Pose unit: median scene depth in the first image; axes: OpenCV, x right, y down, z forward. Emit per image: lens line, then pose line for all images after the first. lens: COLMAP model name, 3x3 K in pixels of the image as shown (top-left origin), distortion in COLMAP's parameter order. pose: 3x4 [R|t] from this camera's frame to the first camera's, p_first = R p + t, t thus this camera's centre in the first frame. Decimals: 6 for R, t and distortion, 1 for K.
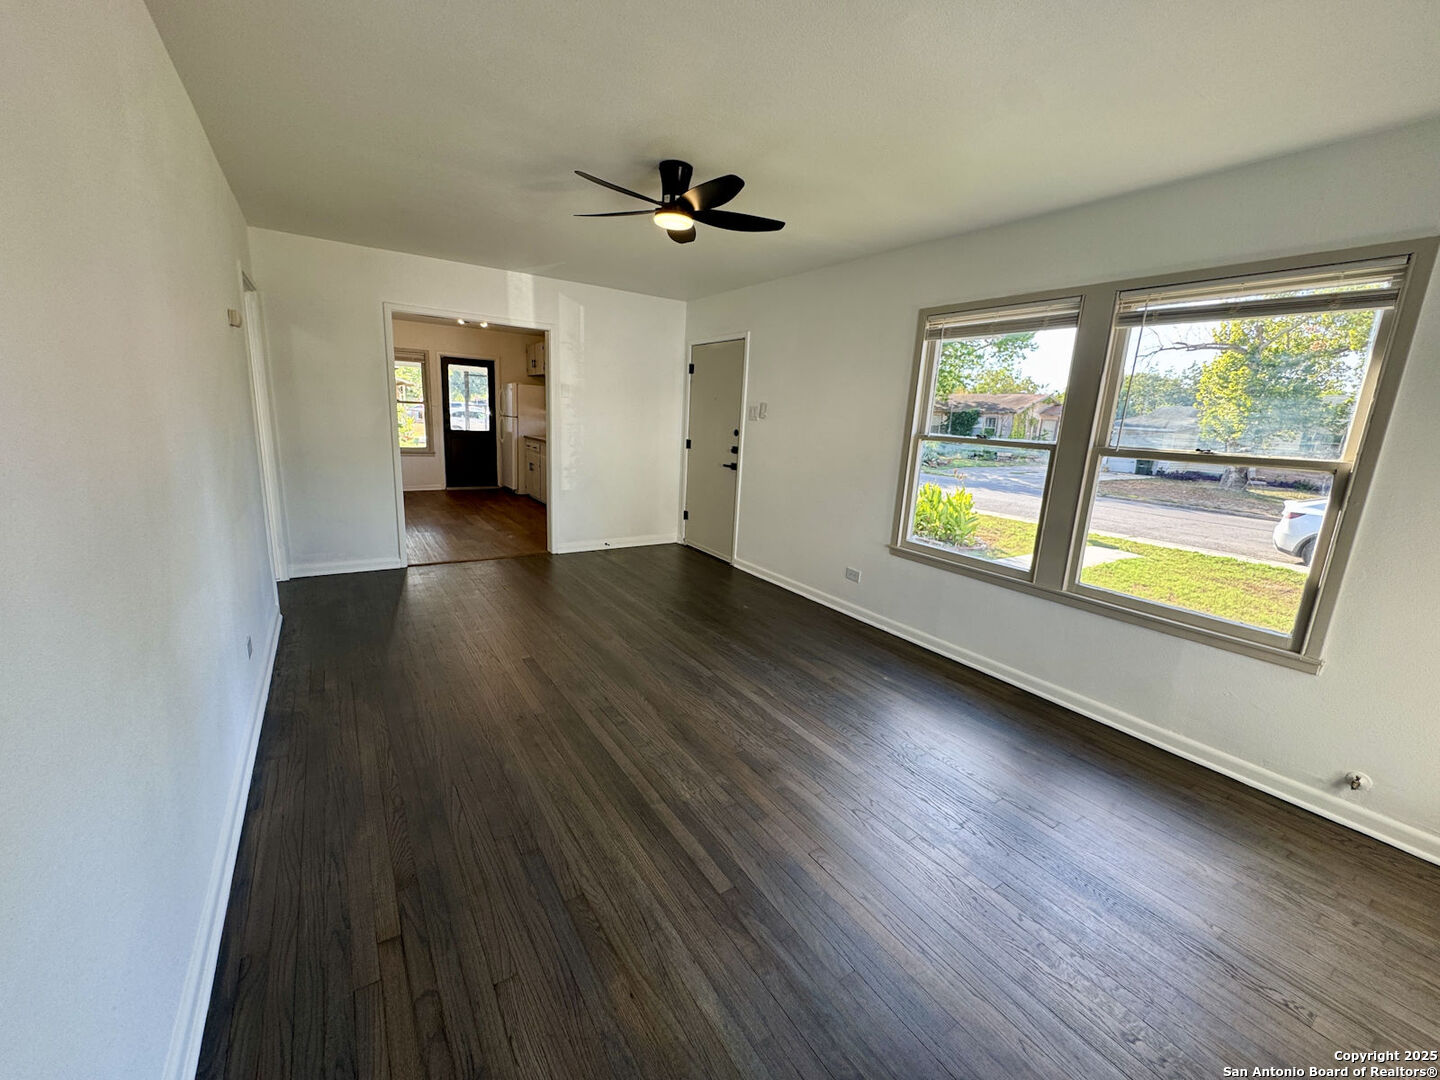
lens RADIAL K [[574.3, 0, 718.8], [0, 574.3, 537.9], [0, 0, 1]] dist [-0.001986, -0.000233]
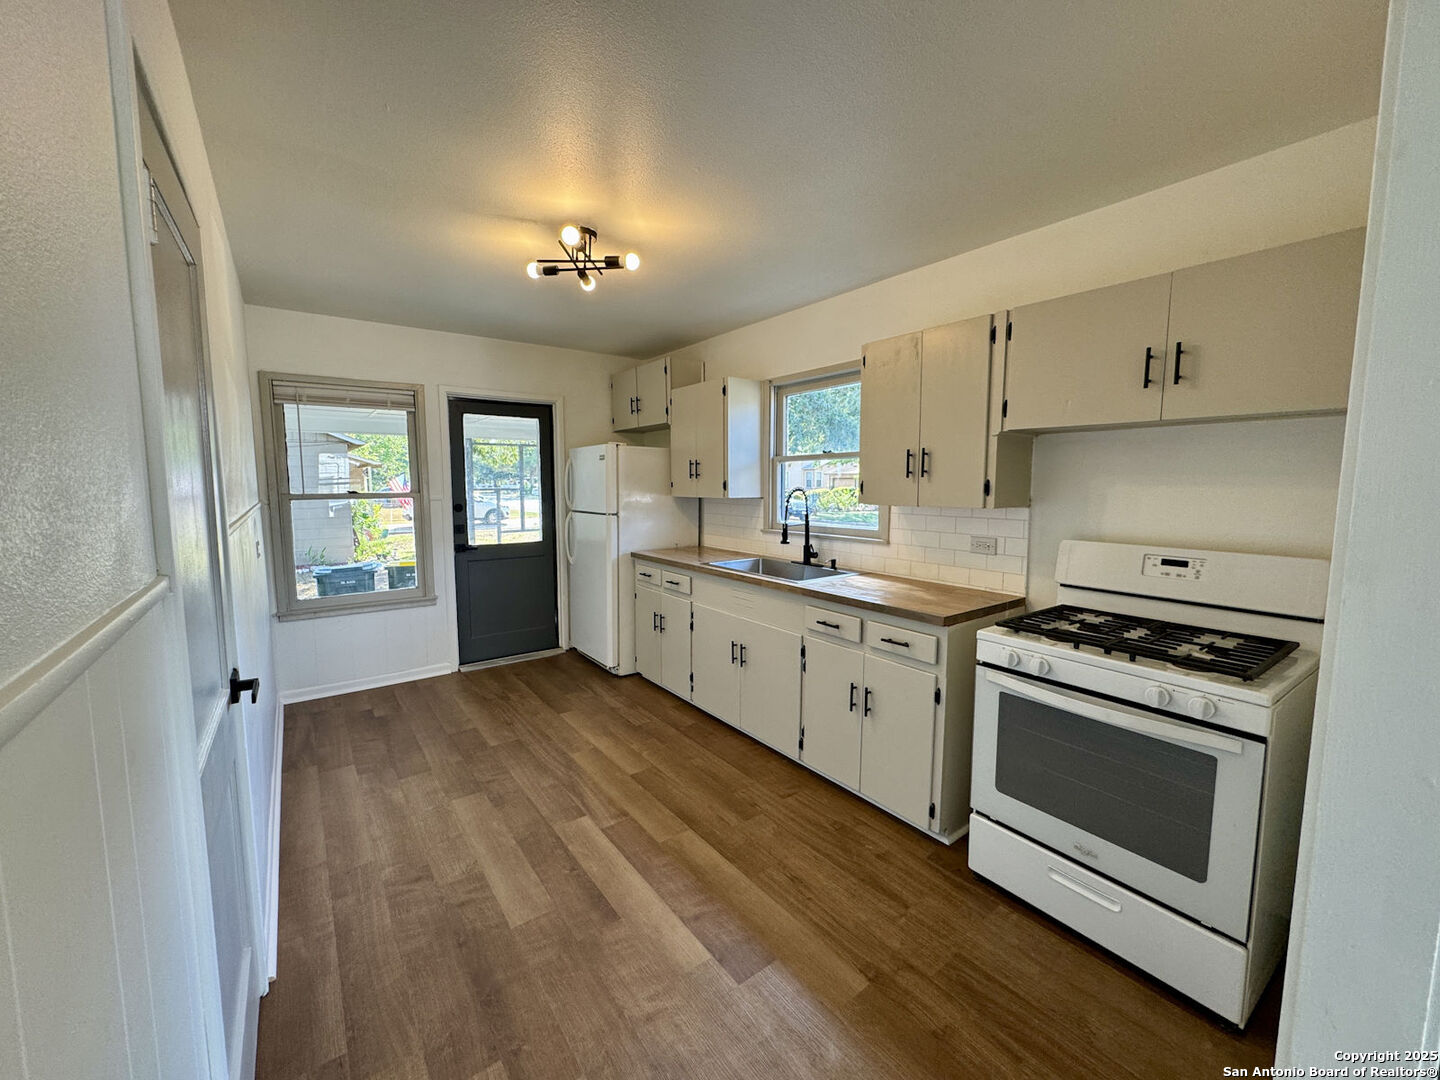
lens RADIAL K [[574.3, 0, 718.8], [0, 574.3, 537.9], [0, 0, 1]] dist [-0.001986, -0.000233]
pose [[0.997236, -0.056449, 0.048310, -0.719100], [0.061474, 0.992051, -0.109799, -0.332182], [-0.041728, 0.112466, 0.992779, 1.314561]]
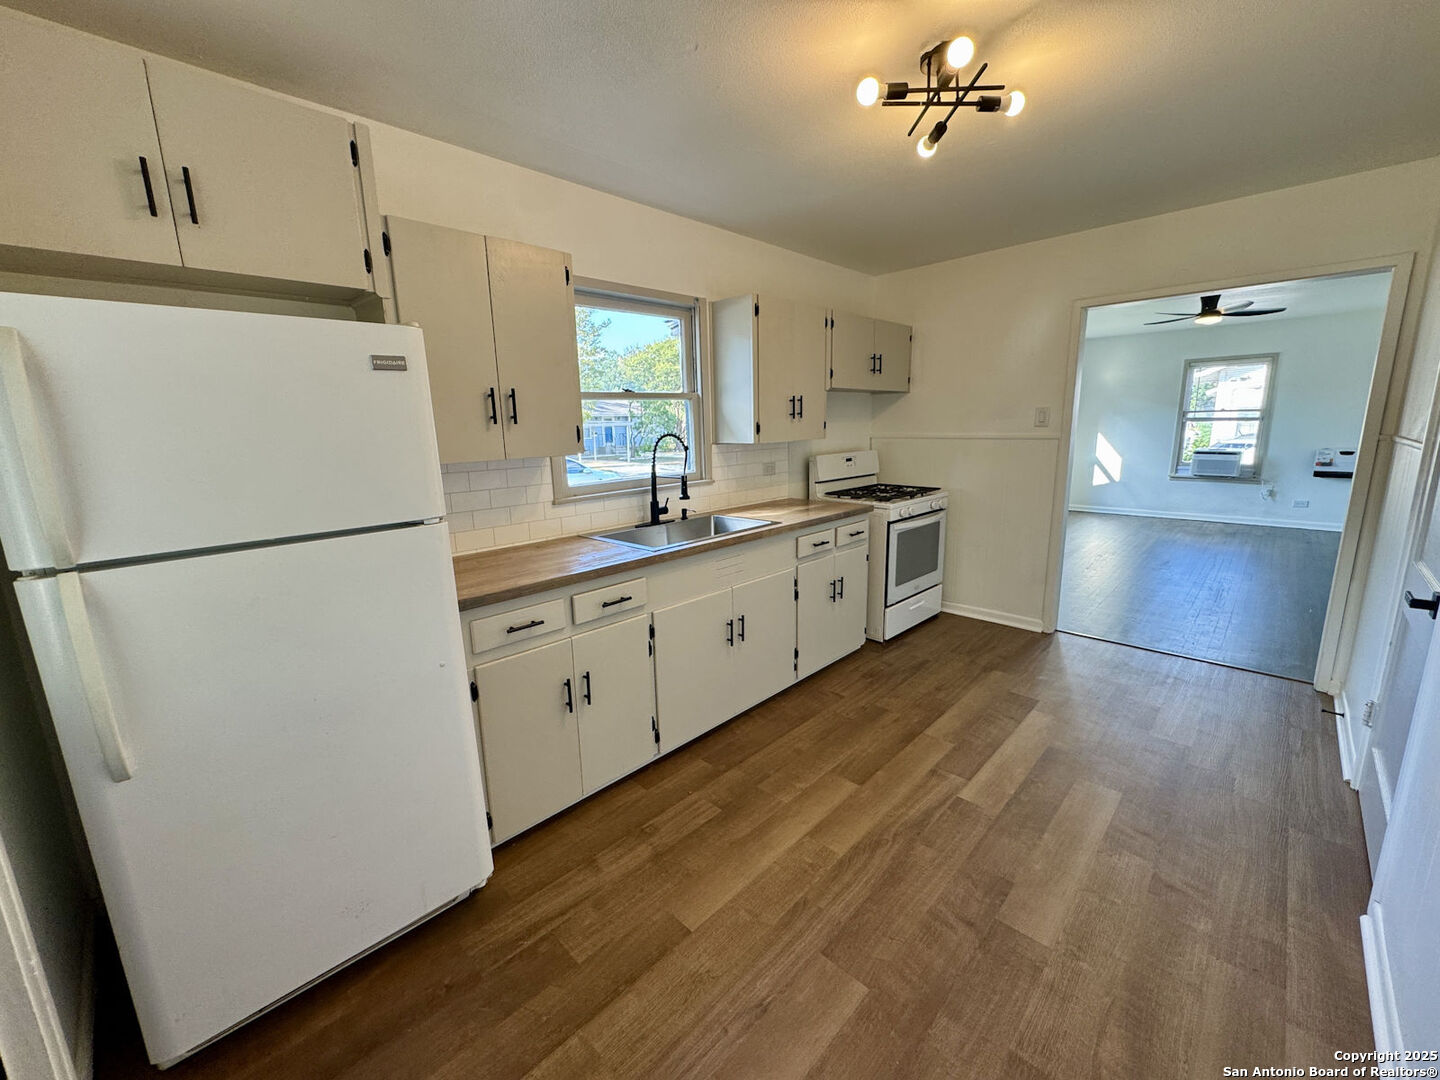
lens RADIAL K [[574.3, 0, 718.8], [0, 574.3, 537.9], [0, 0, 1]] dist [-0.001986, -0.000233]
pose [[-0.206794, -0.237747, 0.949059, -1.345420], [0.219946, 0.933901, 0.281874, -0.583554], [-0.953341, 0.267032, -0.140833, 2.326816]]
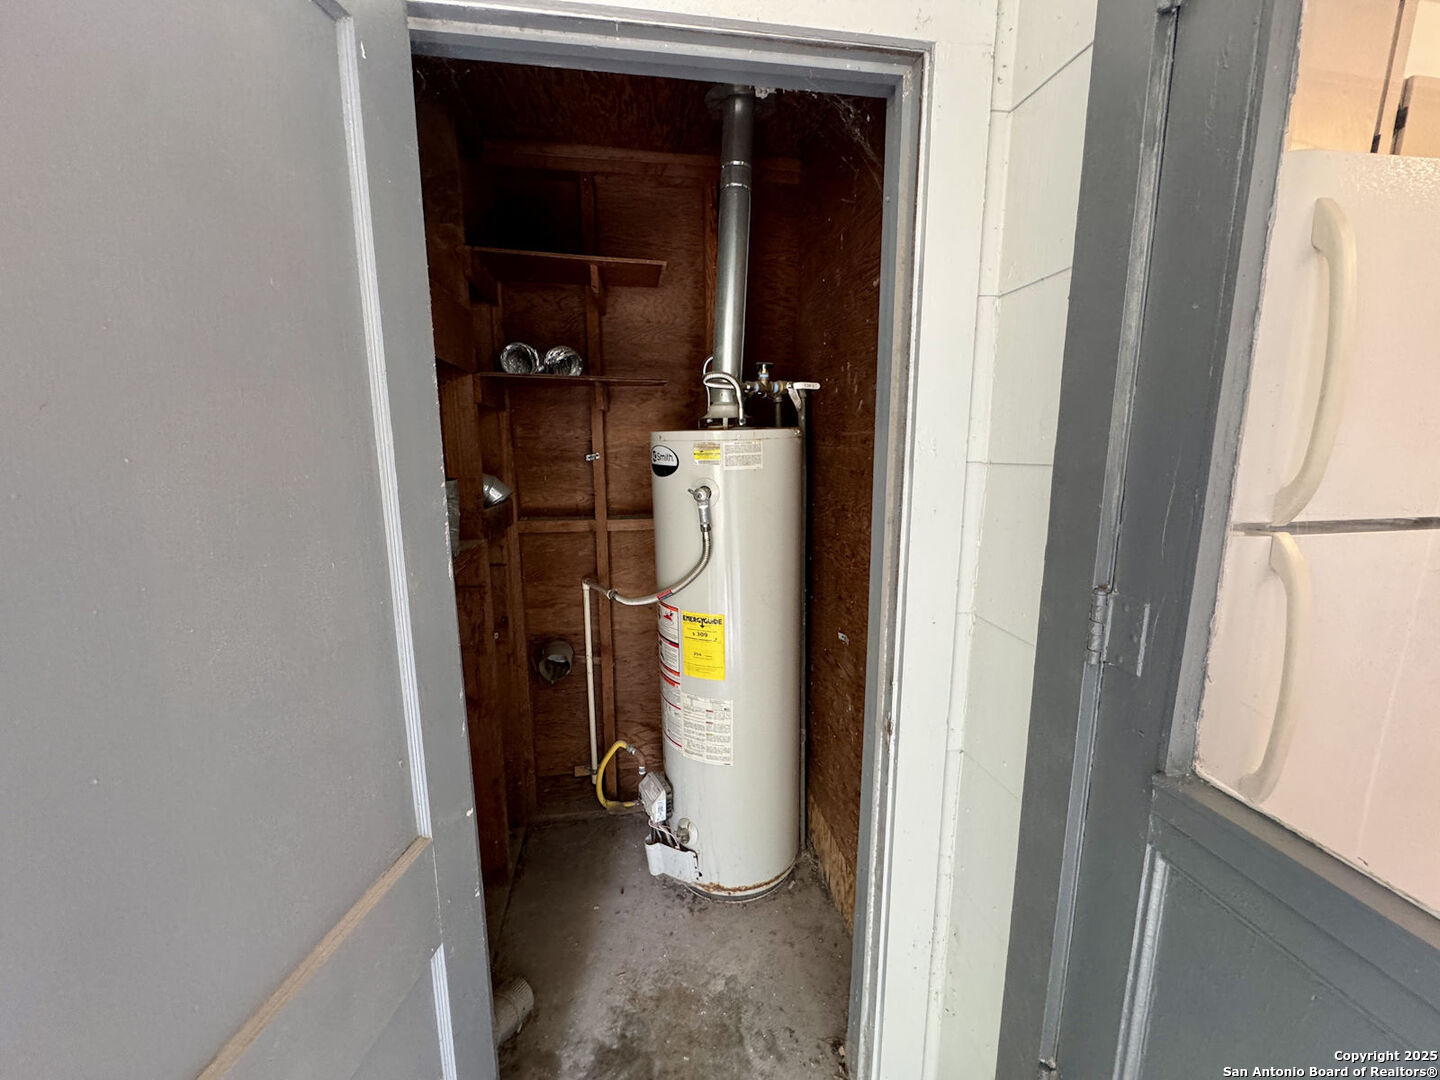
lens RADIAL K [[574.3, 0, 718.8], [0, 574.3, 537.9], [0, 0, 1]] dist [-0.001986, -0.000233]
pose [[0.412507, -0.206798, 0.887171, -1.292148], [0.217677, 0.968056, 0.124439, -0.633995], [-0.884565, 0.141784, 0.444345, 2.723190]]
